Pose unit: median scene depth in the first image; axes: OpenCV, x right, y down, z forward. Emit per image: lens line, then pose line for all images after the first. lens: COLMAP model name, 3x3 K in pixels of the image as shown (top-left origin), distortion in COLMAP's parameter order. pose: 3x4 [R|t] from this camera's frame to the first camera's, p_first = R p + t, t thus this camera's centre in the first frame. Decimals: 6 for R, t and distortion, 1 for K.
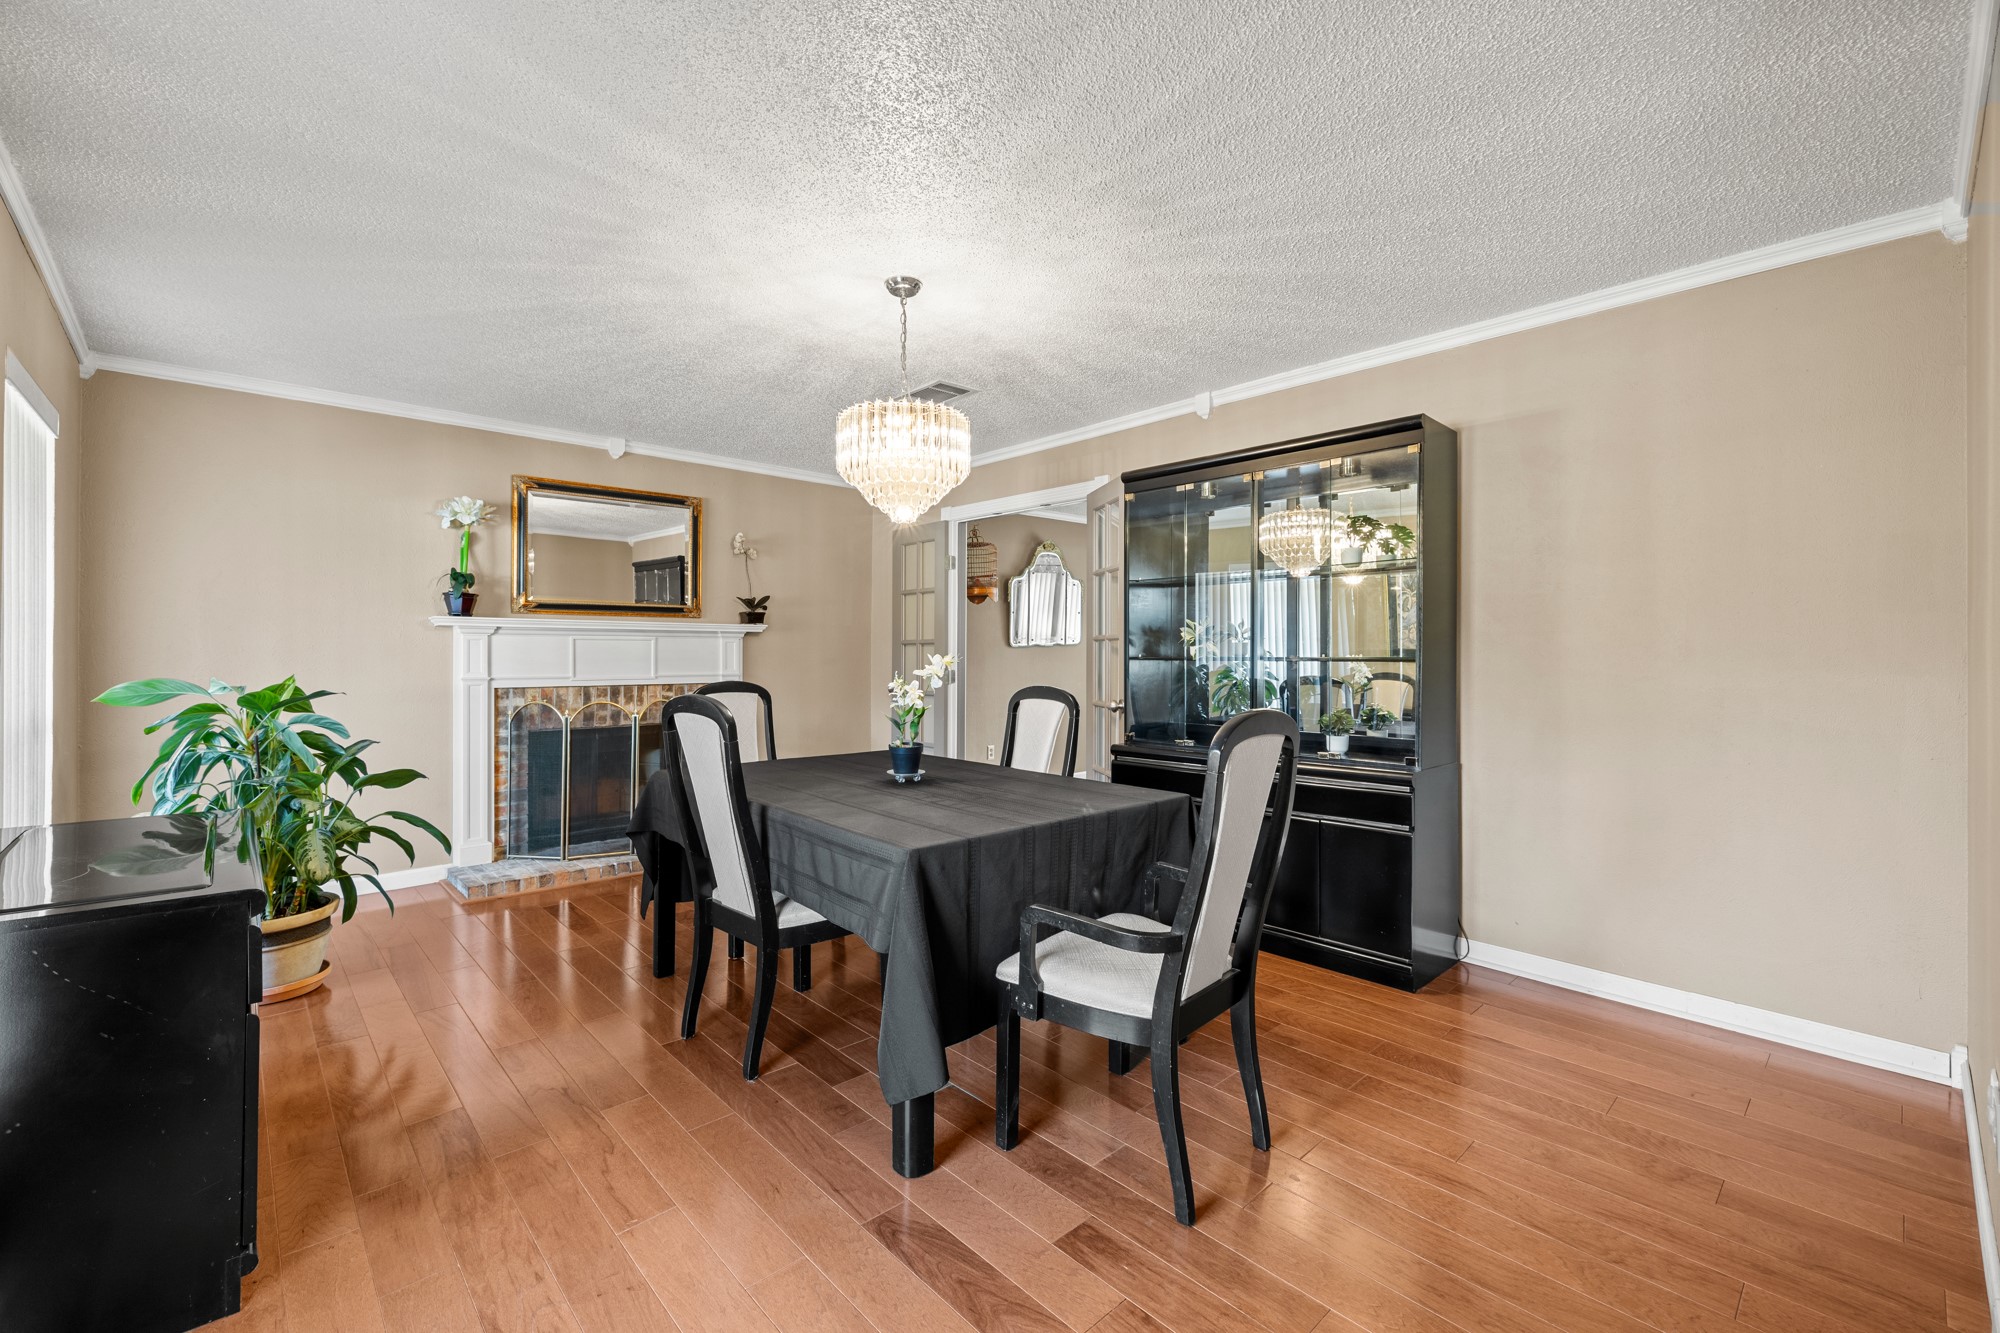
lens RADIAL K [[840.2, 0, 986.0], [0, 840.2, 657.9], [0, 0, 1]] dist [0.000069, 0.000599]
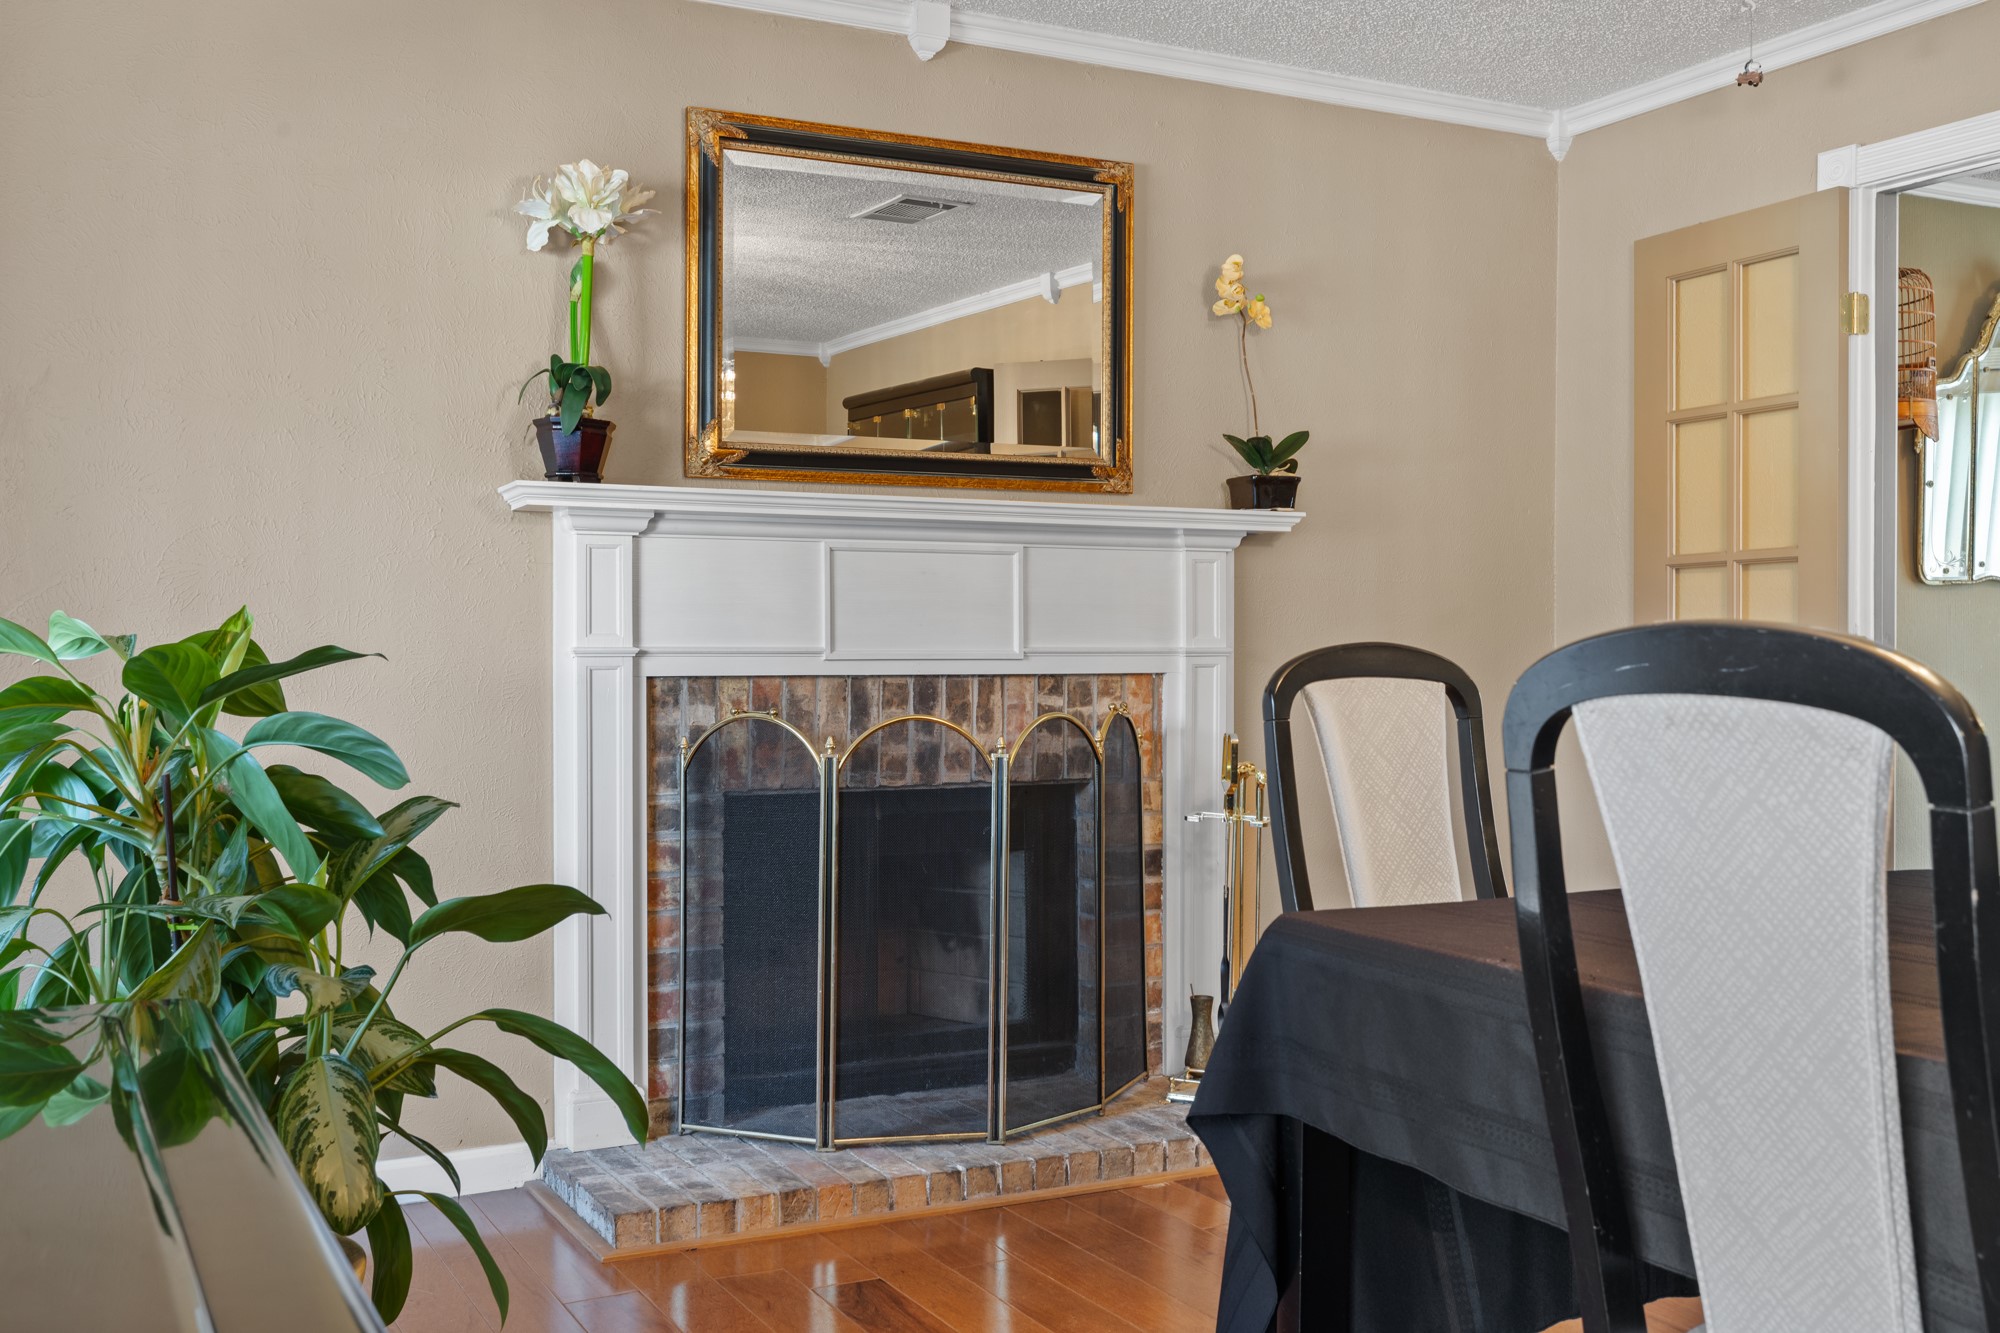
lens RADIAL K [[1976.8, 0, 1000.0], [0, 1976.8, 666.5], [0, 0, 1]] dist [-0.004924, -0.004829]
pose [[0.964363, -0.000407, -0.264581, -0.202168], [0.001616, 0.999989, 0.004352, 0.028060], [0.264576, -0.004624, 0.964354, 0.193428]]
